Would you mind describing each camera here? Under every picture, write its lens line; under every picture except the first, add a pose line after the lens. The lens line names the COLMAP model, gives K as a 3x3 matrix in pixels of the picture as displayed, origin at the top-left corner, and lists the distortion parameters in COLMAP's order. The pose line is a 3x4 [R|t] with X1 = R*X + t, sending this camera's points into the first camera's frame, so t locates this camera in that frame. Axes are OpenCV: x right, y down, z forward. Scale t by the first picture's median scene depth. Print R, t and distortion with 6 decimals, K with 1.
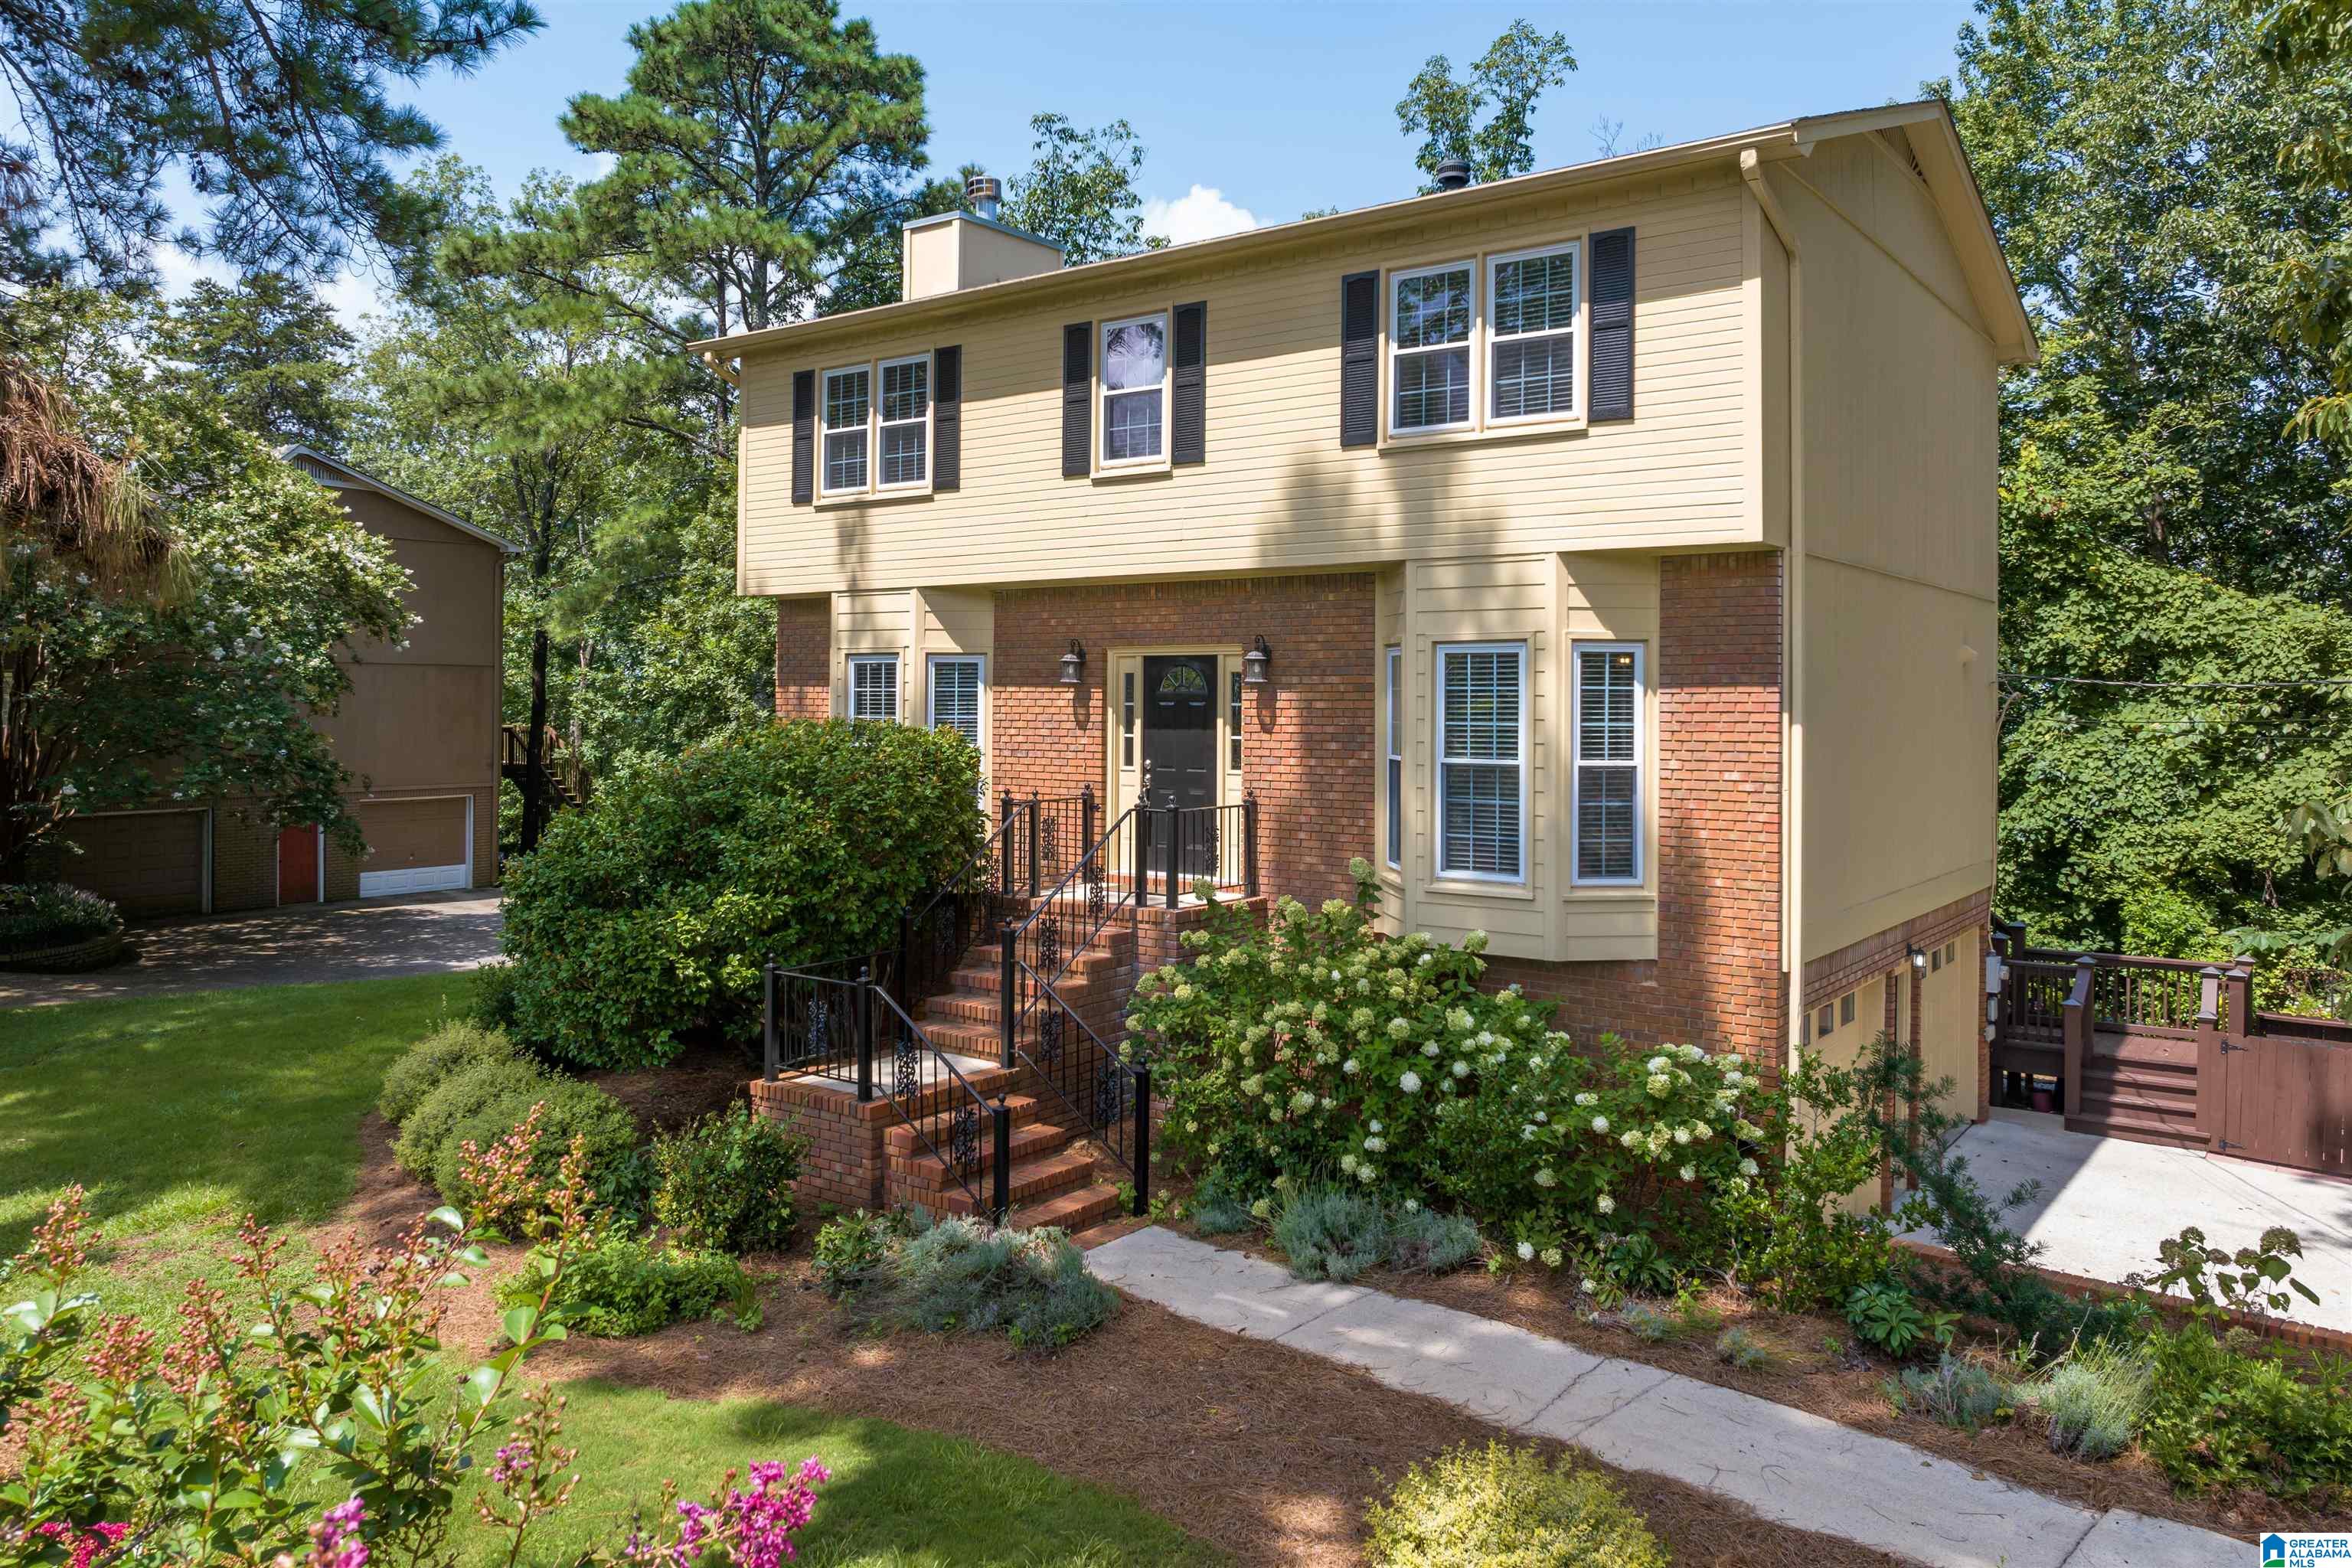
lens RADIAL K [[1659.2, 0, 1172.6], [0, 1659.2, 654.8], [0, 0, 1]] dist [-0.037714, -0.001453]
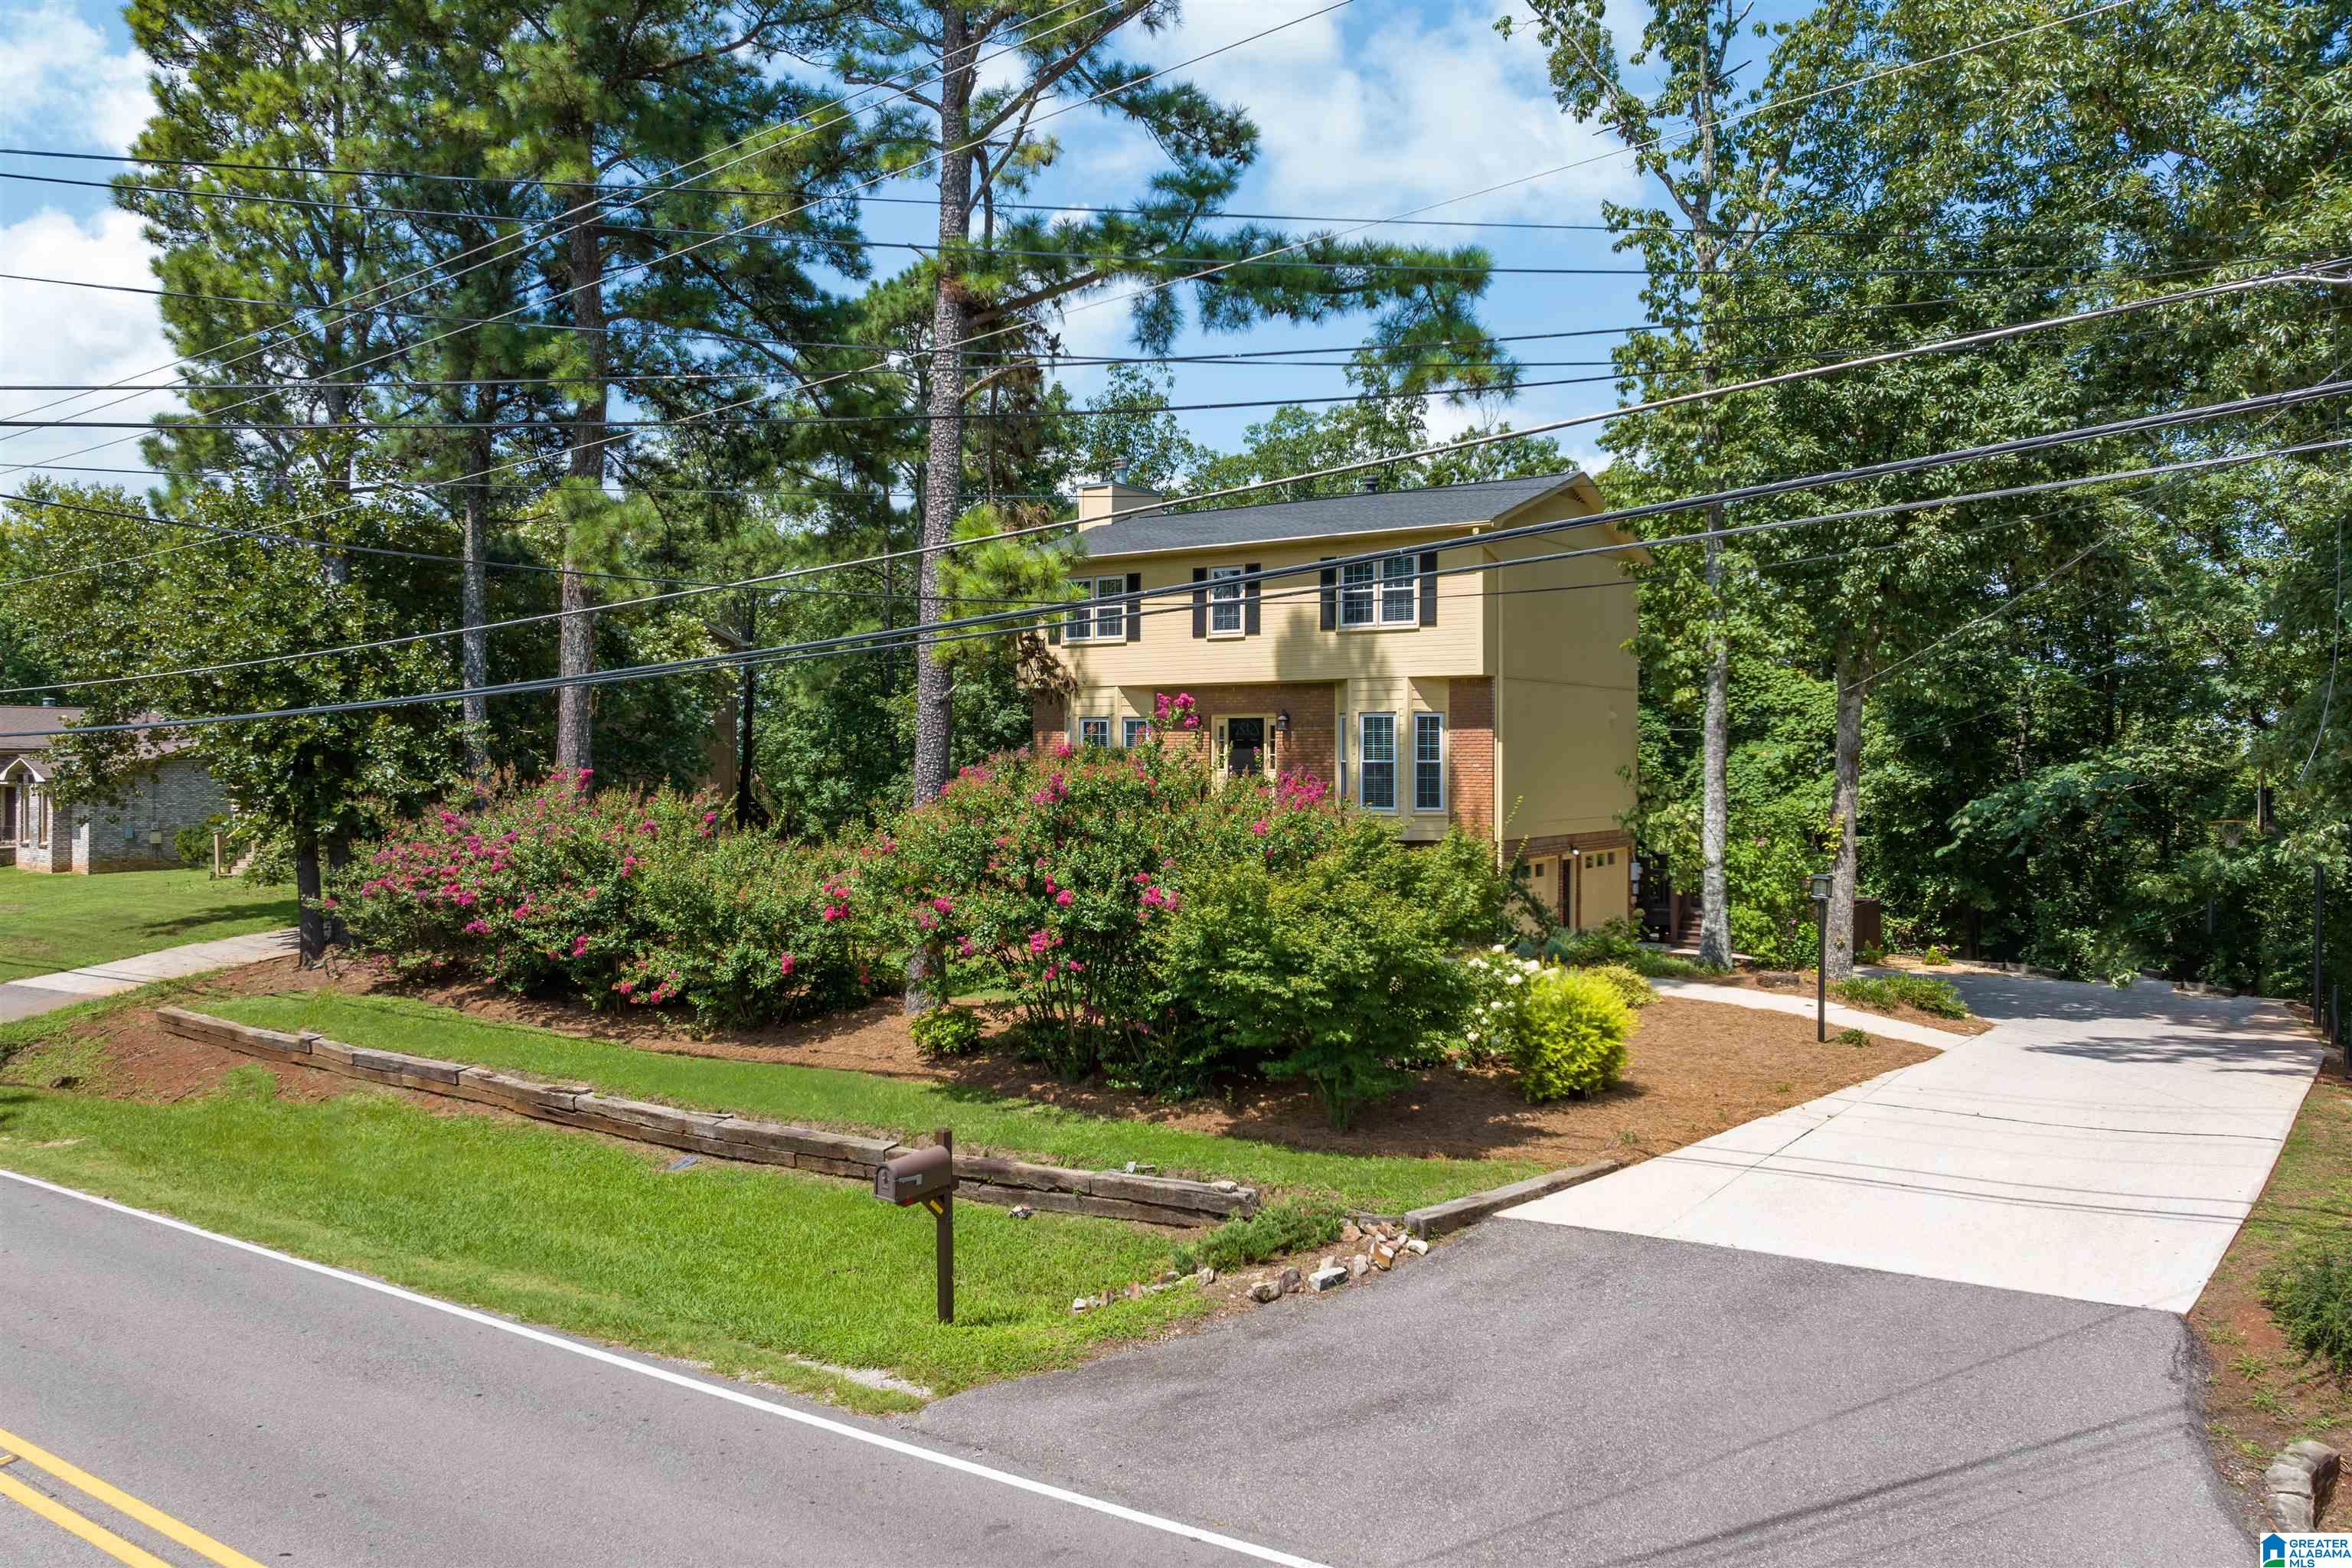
lens RADIAL K [[1661.7, 0, 1165.6], [0, 1661.7, 715.0], [0, 0, 1]] dist [-0.032905, -0.001708]
pose [[0.999688, -0.003595, 0.024701, -0.154927], [0.003532, 0.999990, 0.002602, -0.009507], [-0.024710, -0.002514, 0.999691, -1.187837]]
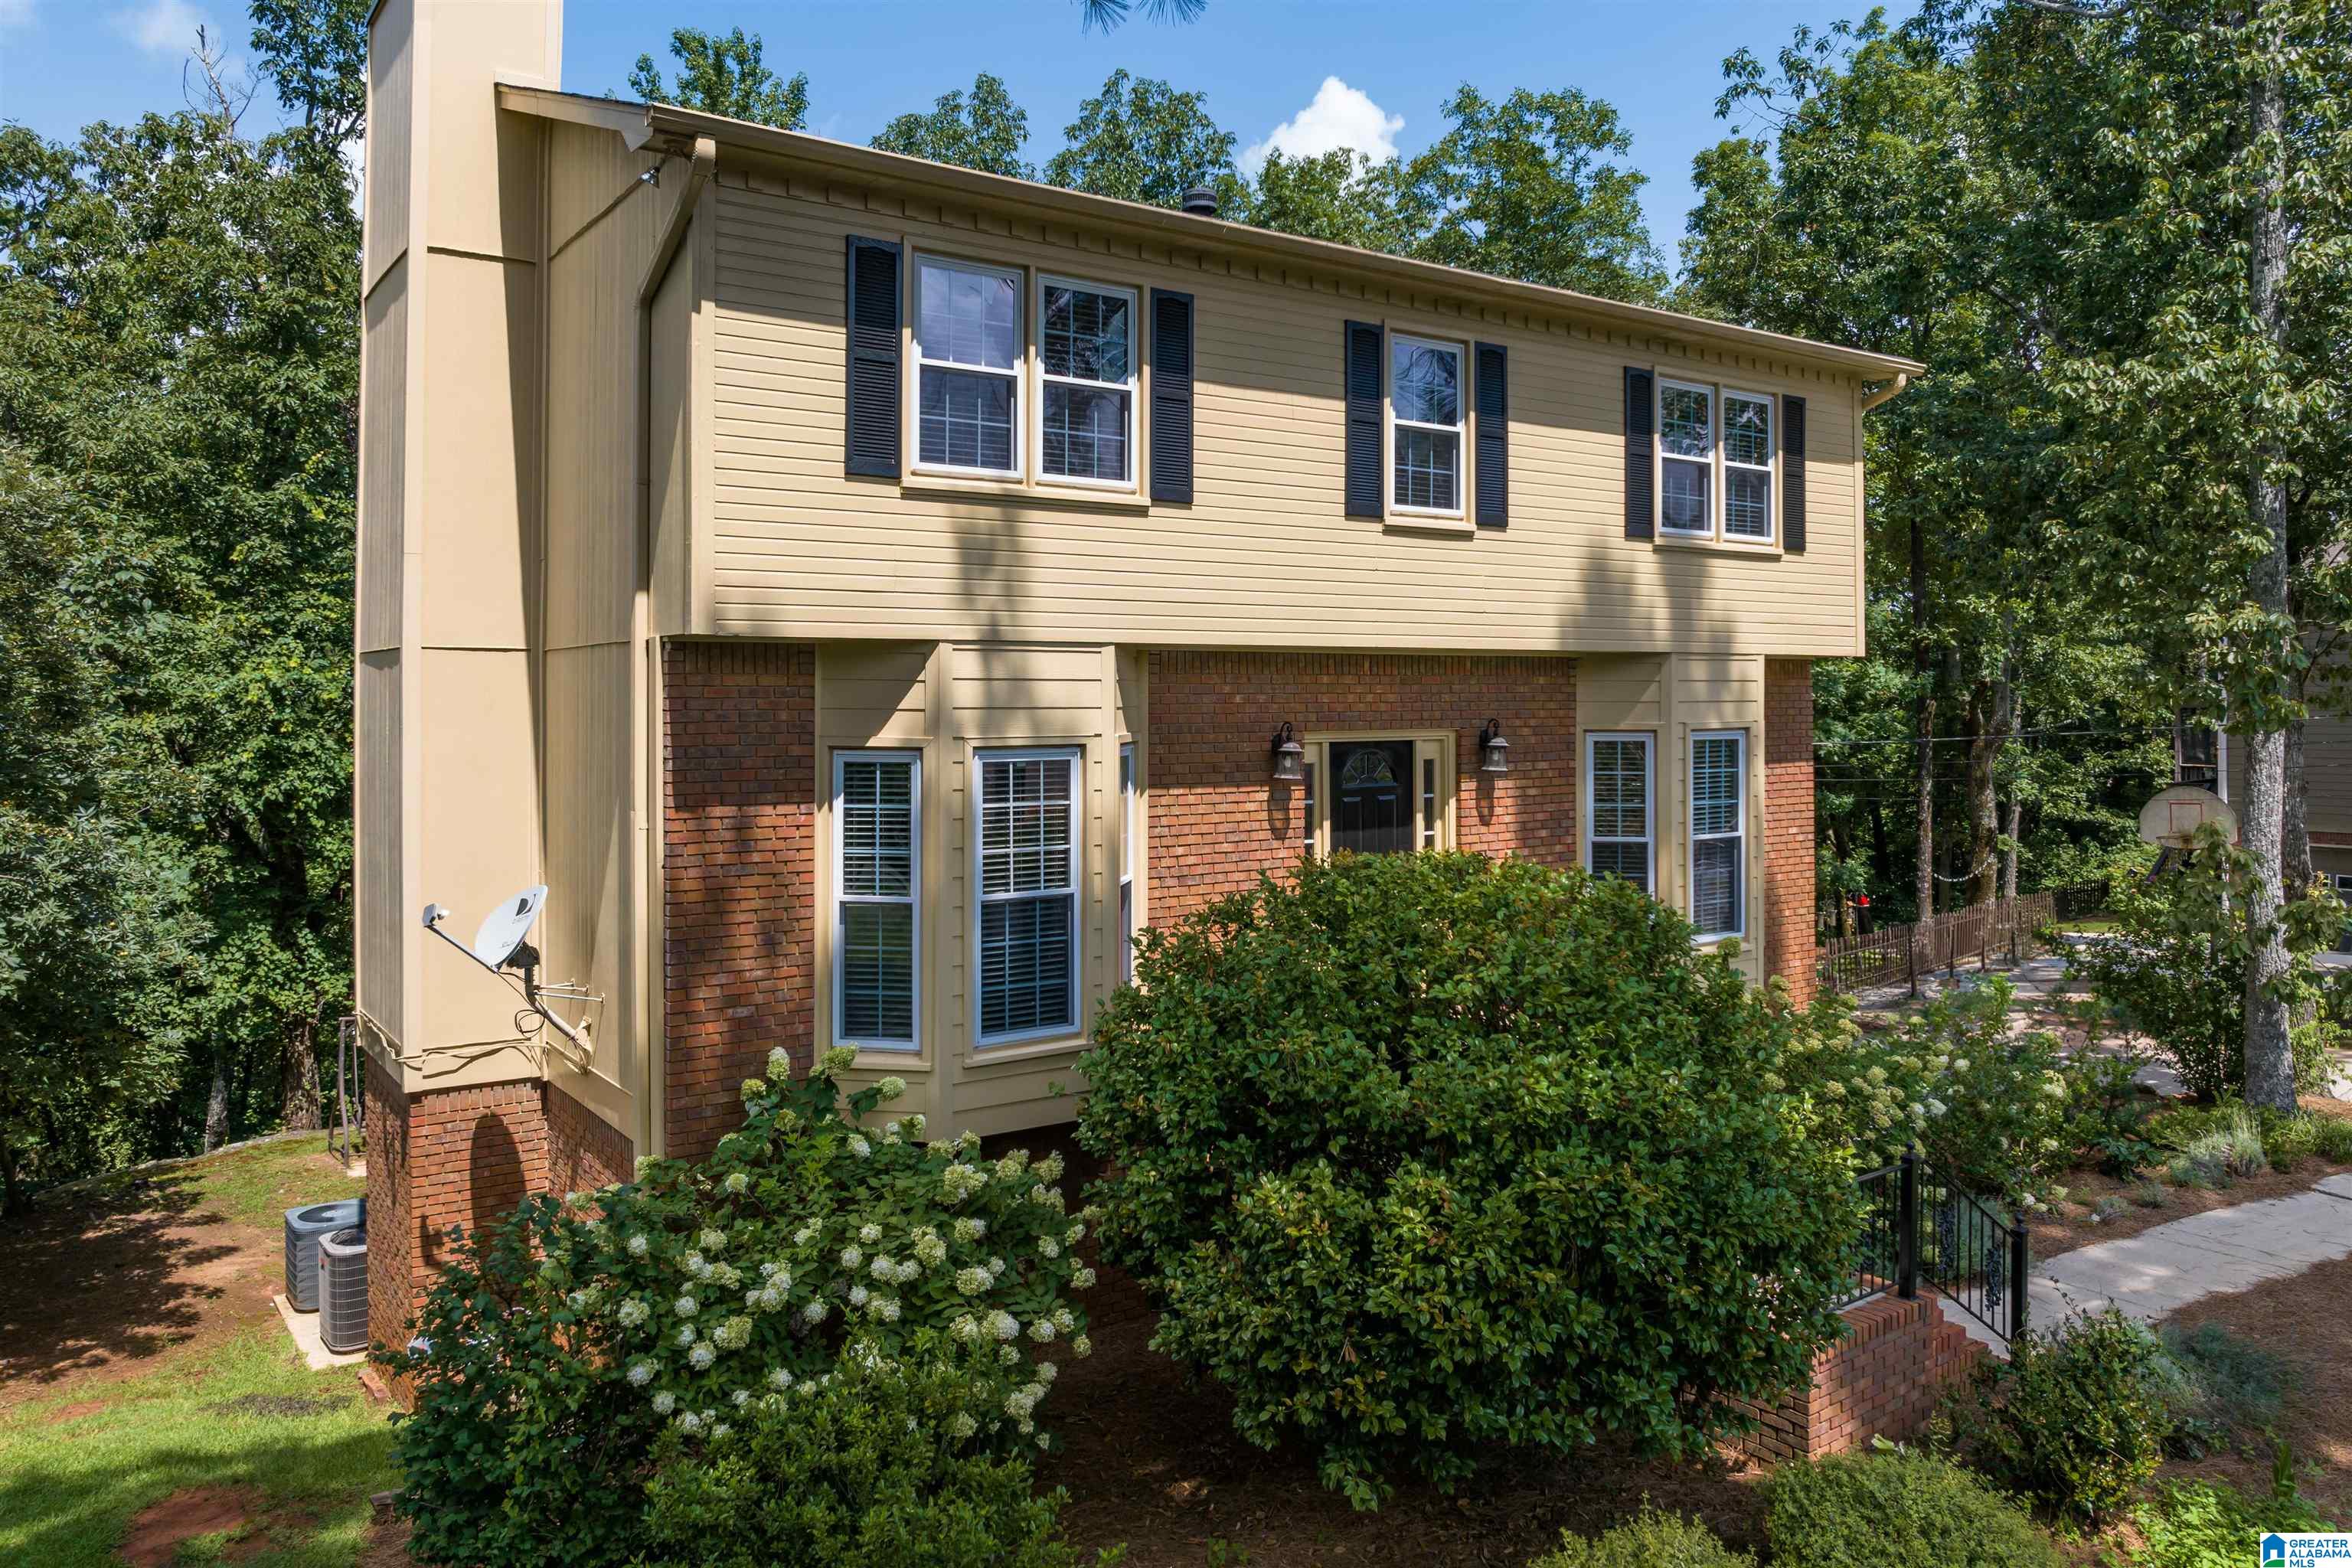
lens RADIAL K [[1637.0, 0, 1163.3], [0, 1637.0, 719.2], [0, 0, 1]] dist [-0.049181, 0.008329]
pose [[0.314090, -0.009387, 0.949347, -0.806389], [-0.010404, 0.999857, 0.013328, -0.020852], [-0.949336, -0.014063, 0.313948, 0.826025]]
